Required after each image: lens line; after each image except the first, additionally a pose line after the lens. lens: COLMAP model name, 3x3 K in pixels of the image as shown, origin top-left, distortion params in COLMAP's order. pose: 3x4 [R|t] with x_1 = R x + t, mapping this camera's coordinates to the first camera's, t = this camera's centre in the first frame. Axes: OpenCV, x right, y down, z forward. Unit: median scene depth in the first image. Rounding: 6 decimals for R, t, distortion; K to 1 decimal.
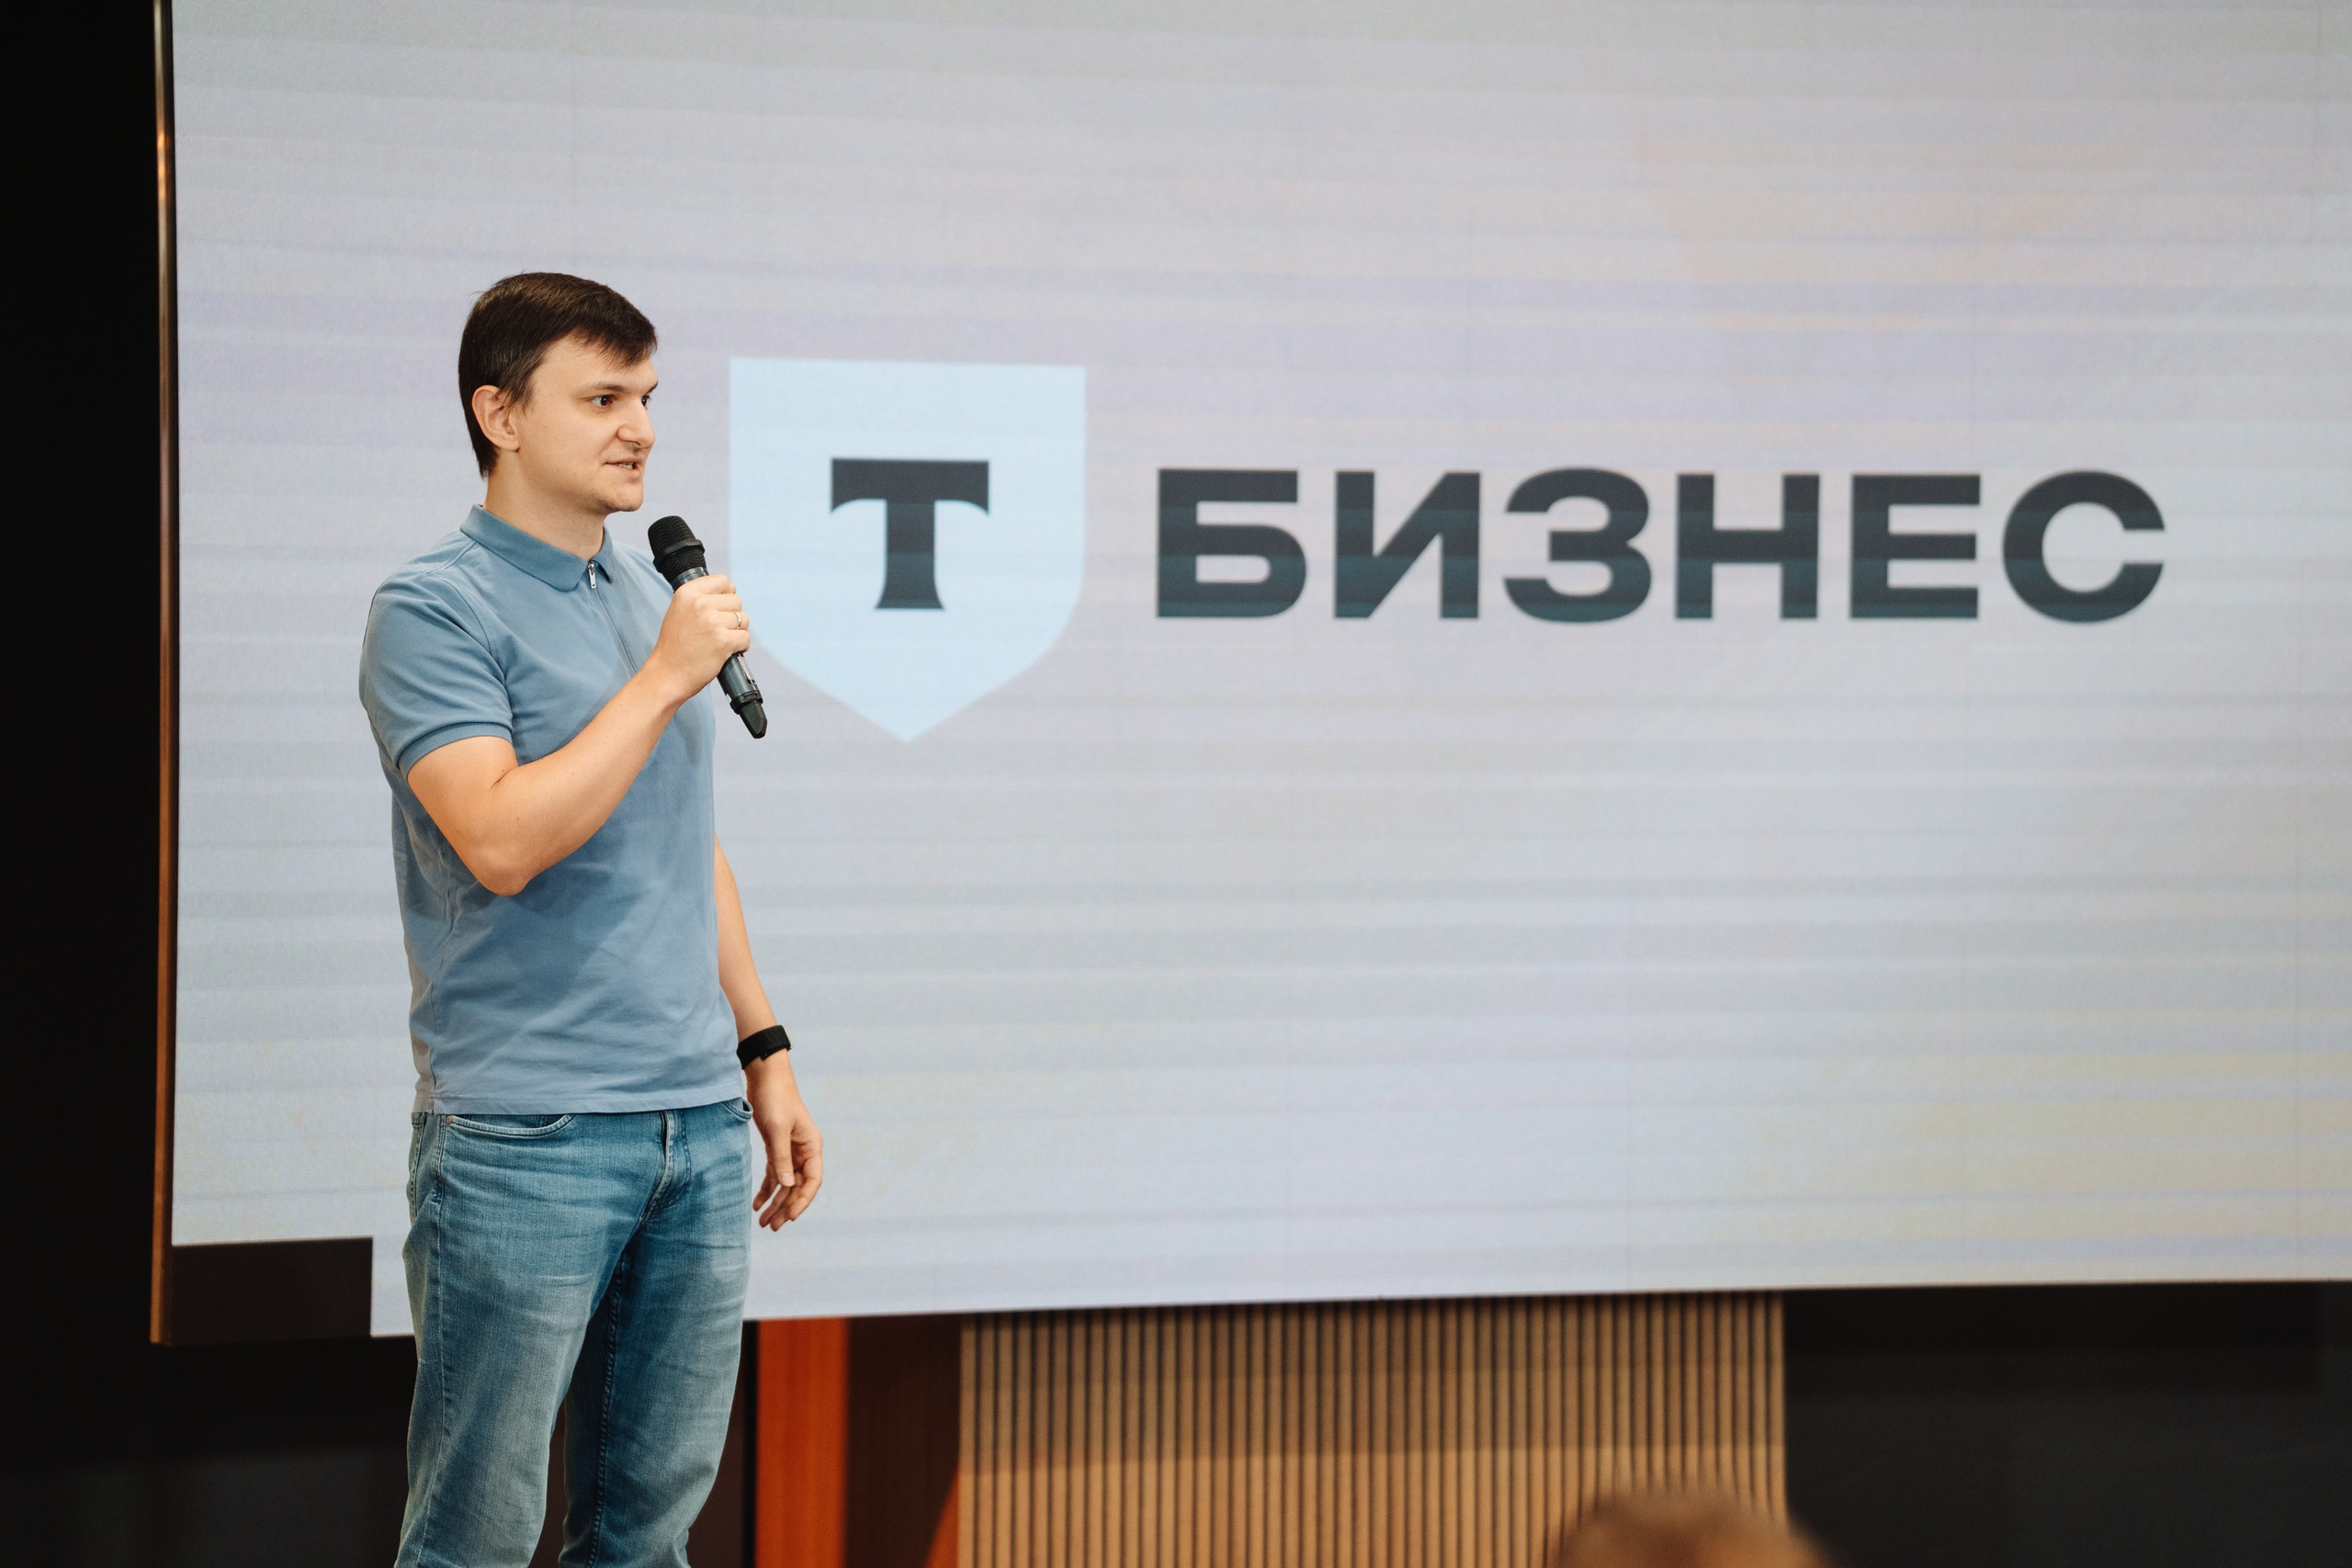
lens RADIAL K [[6688.8, 0, 1173.5], [0, 6688.8, 752.8], [0, 0, 1]] dist [0.838964, 0.000000]
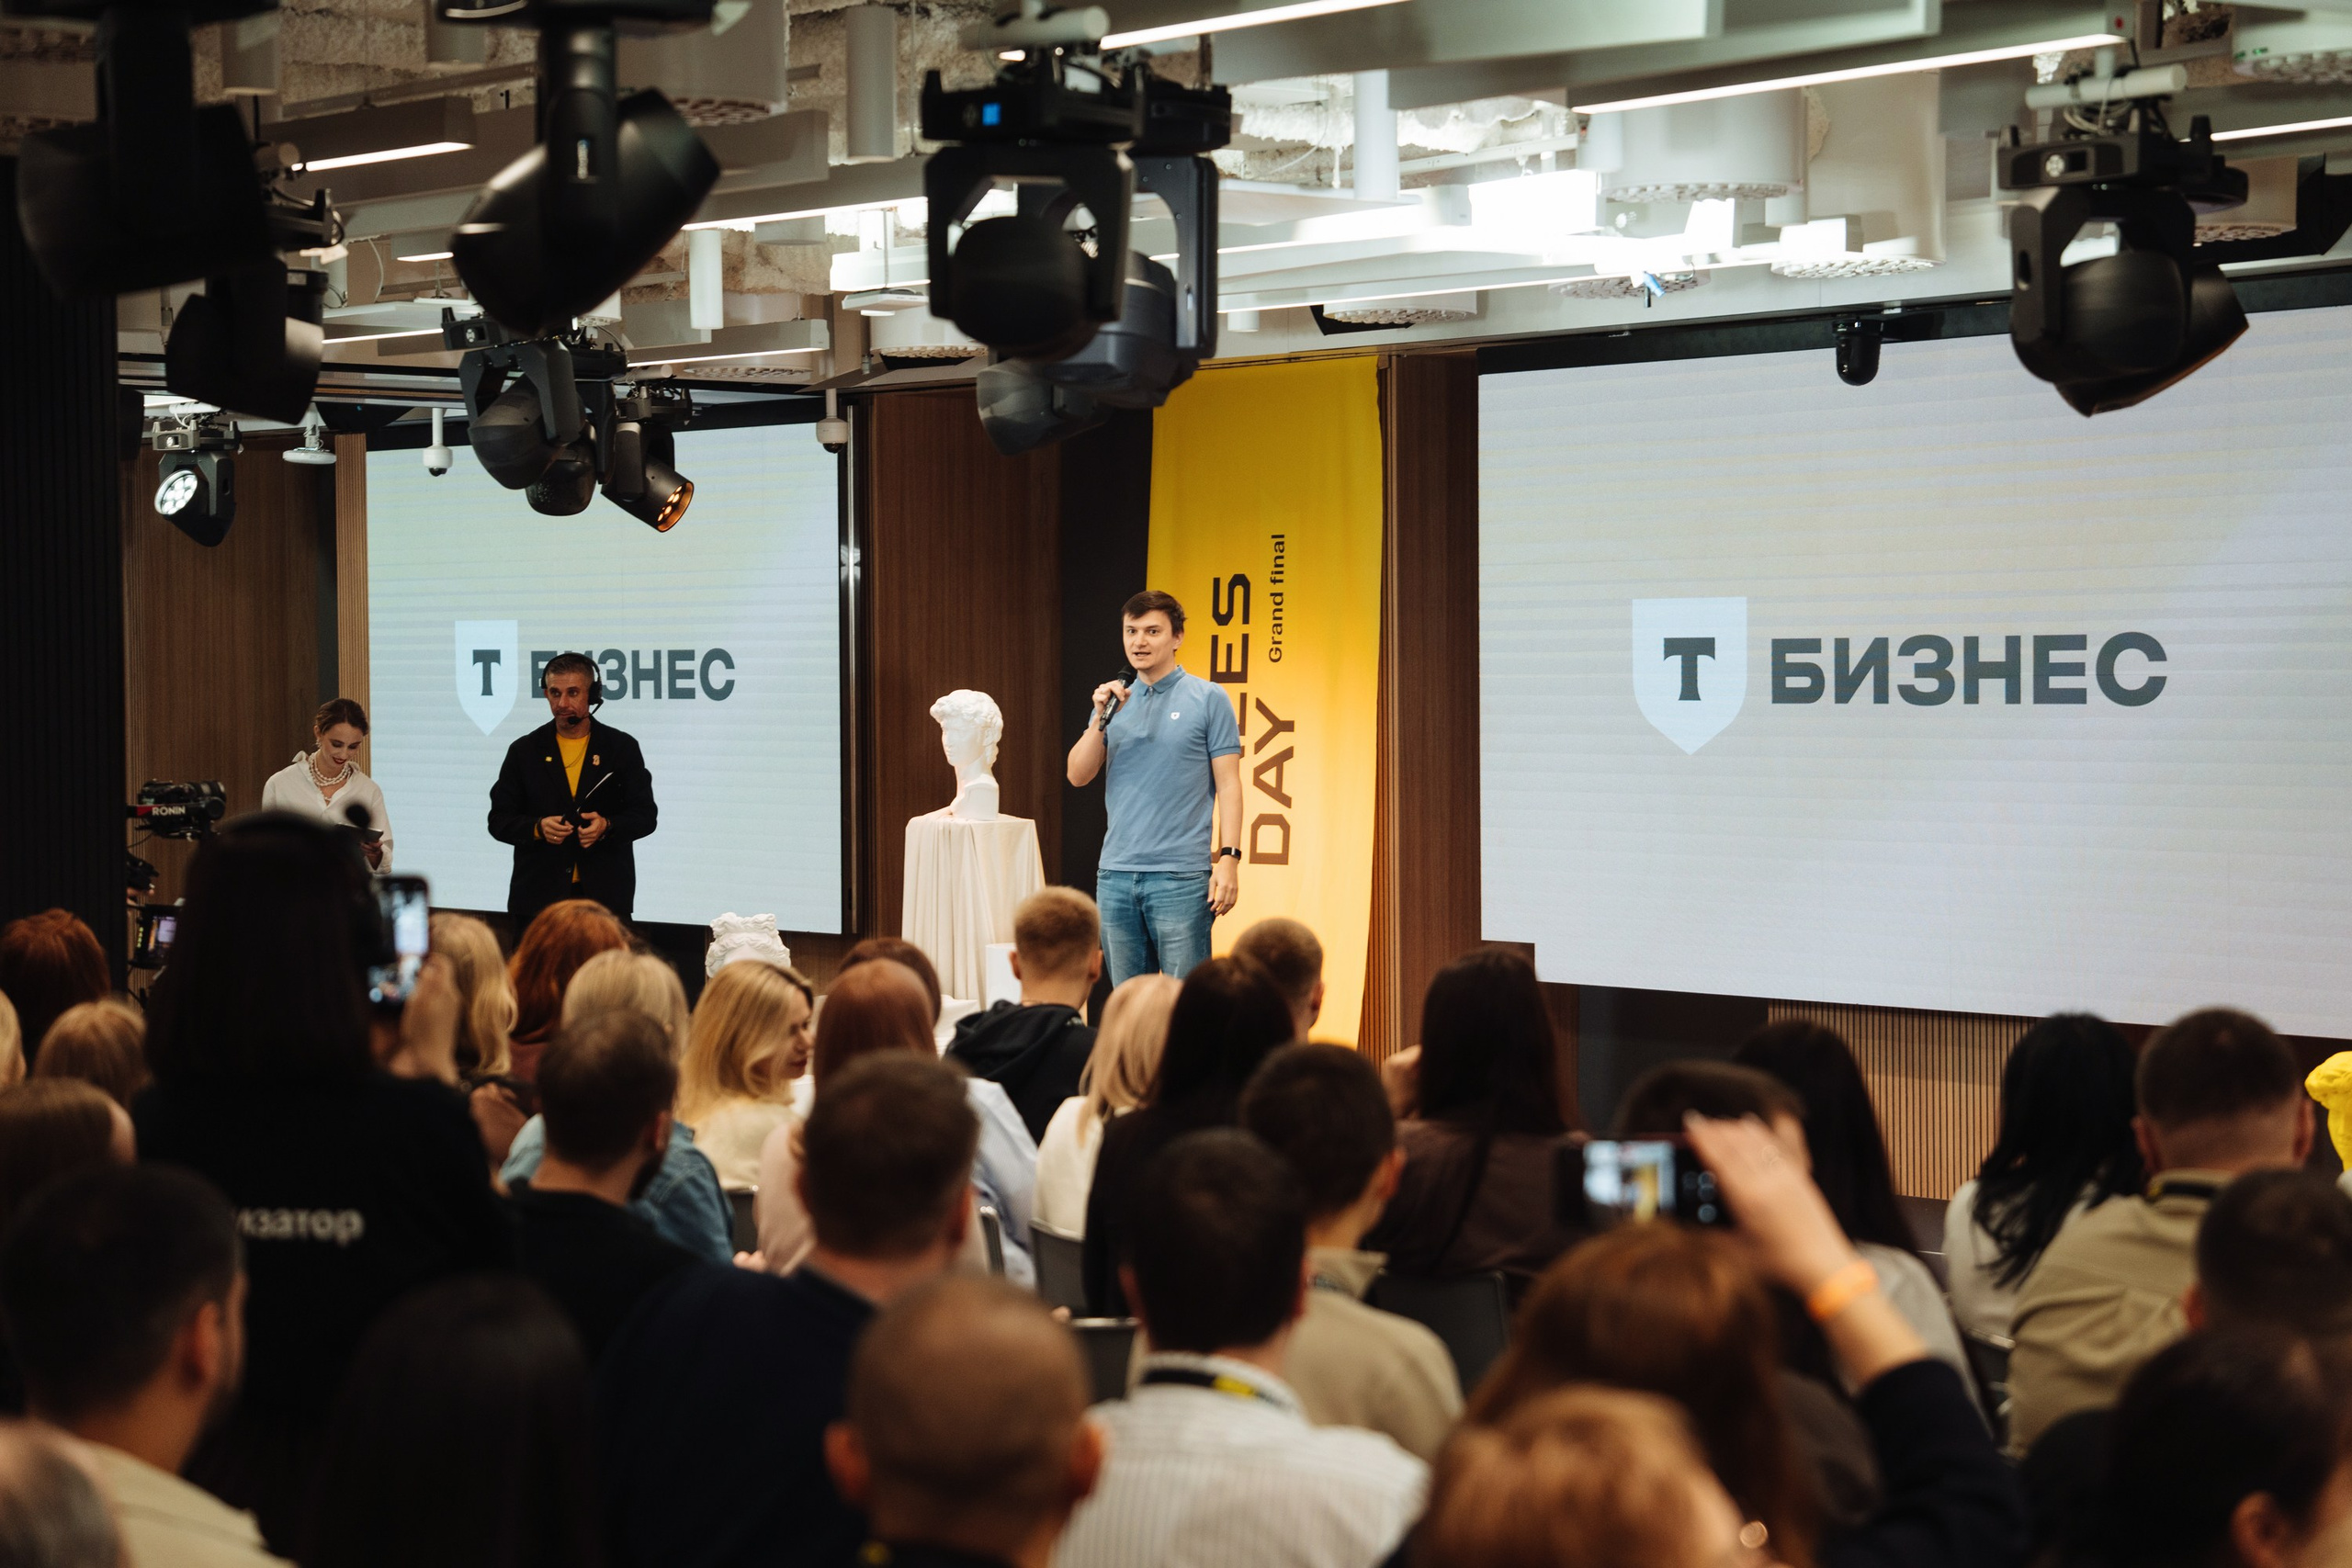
lens RADIAL K [[4778.9, 0, 1187.6], [0, 4778.9, 785.5], [0, 0, 1]] dist [0.315884, 0.000000]
pose [[0.348362, 0.013121, -0.937268, 1.450120], [-0.023169, 0.999717, 0.005384, 0.004043], [0.937074, 0.019840, 0.348568, 0.222589]]
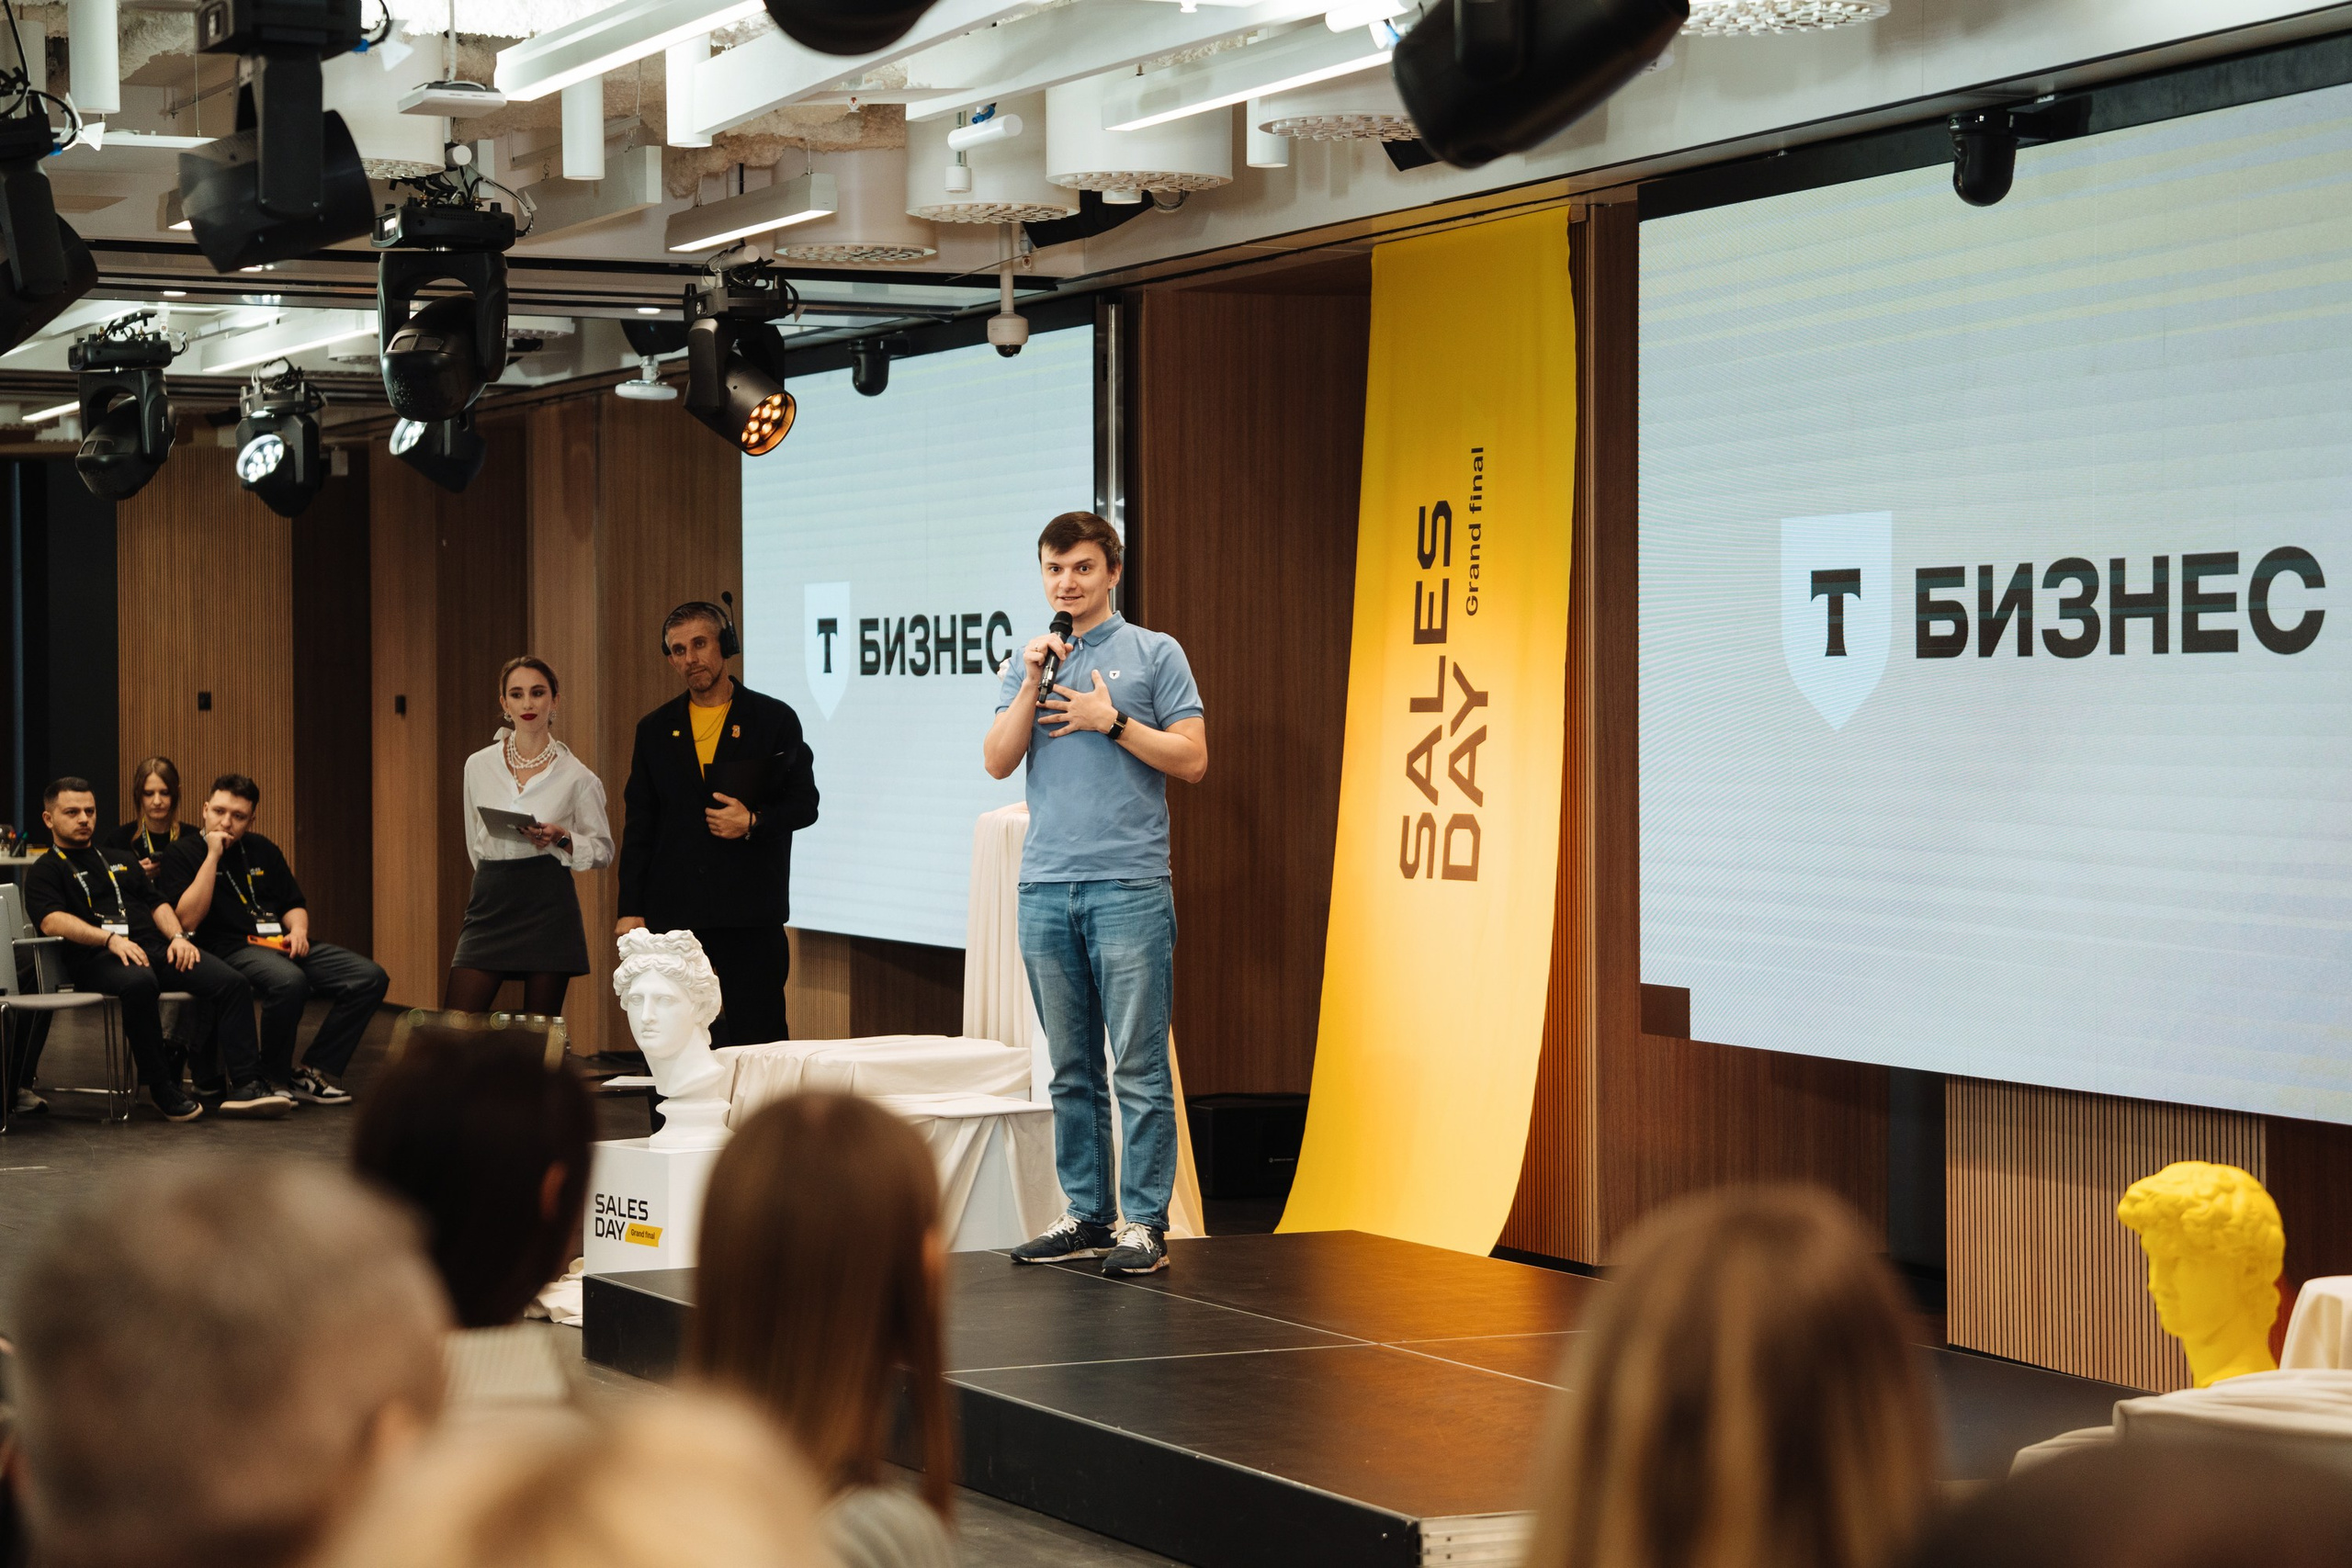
lens RADIAL K [[5168.5, 0, 1161.9], [0, 5168.5, 784.9], [0, 0, 1]] dist [0.337185, 0.000000]
pose [[0.045977, 0.006911, -0.998919, 1.251746], [-0.031276, 0.999496, 0.005476, 0.009963], [0.998453, 0.030991, 0.046170, 0.732574]]
